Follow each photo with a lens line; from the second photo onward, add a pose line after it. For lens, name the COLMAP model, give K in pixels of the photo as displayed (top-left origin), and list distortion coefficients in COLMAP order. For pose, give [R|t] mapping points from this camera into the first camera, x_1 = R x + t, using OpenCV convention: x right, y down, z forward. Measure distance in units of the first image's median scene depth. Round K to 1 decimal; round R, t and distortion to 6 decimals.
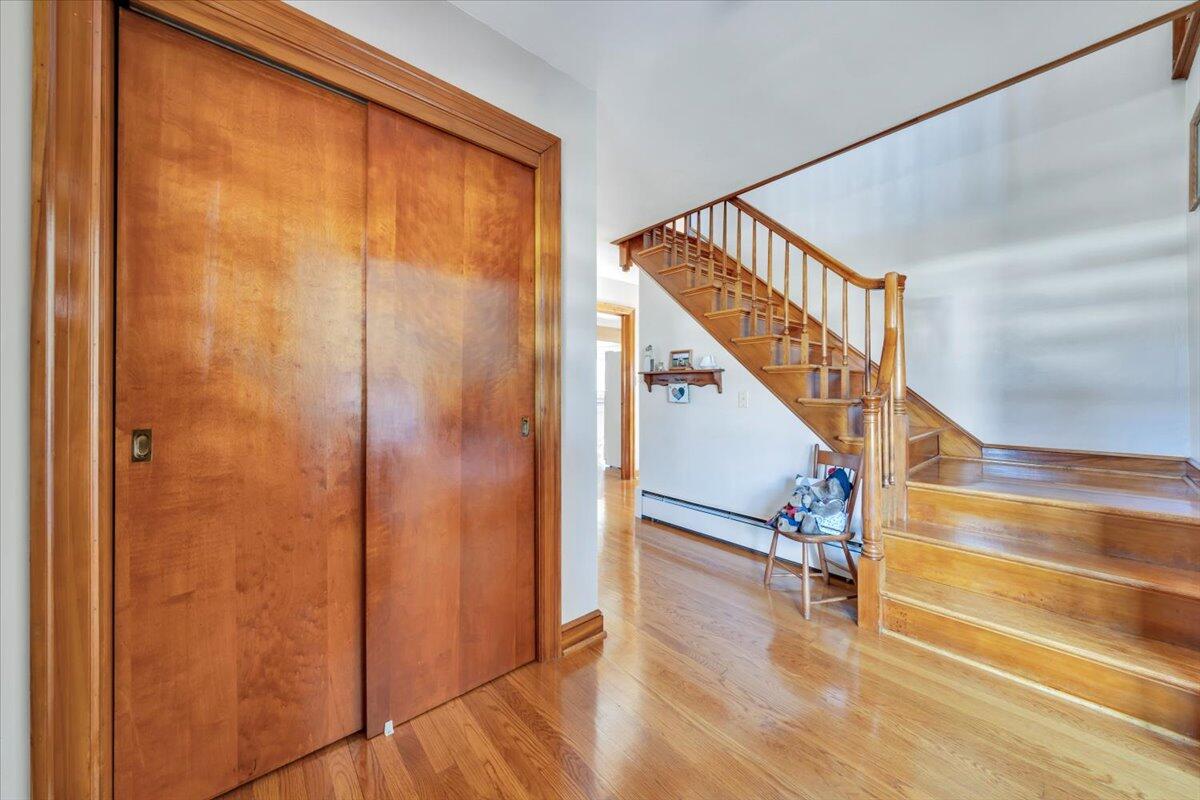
lens RADIAL K [[412.7, 0, 593.1], [0, 412.7, 394.2], [0, 0, 1]] dist [-0.003049, 0.000281]
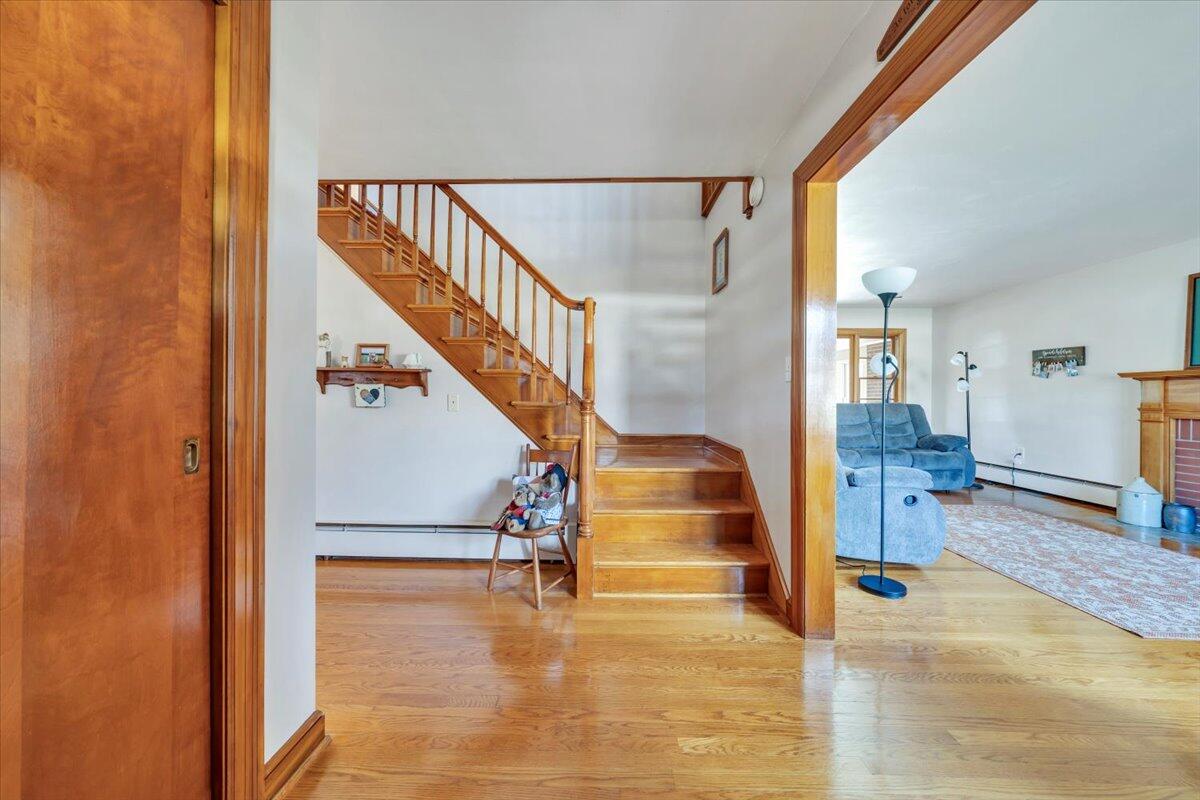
lens RADIAL K [[412.7, 0, 597.5], [0, 412.7, 398.3], [0, 0, 1]] dist [-0.003049, 0.000281]
pose [[0.663704, 0.002186, 0.747992, -0.154639], [-0.005134, 0.999985, 0.001632, -0.001203], [-0.747977, -0.004923, 0.663706, 0.160660]]
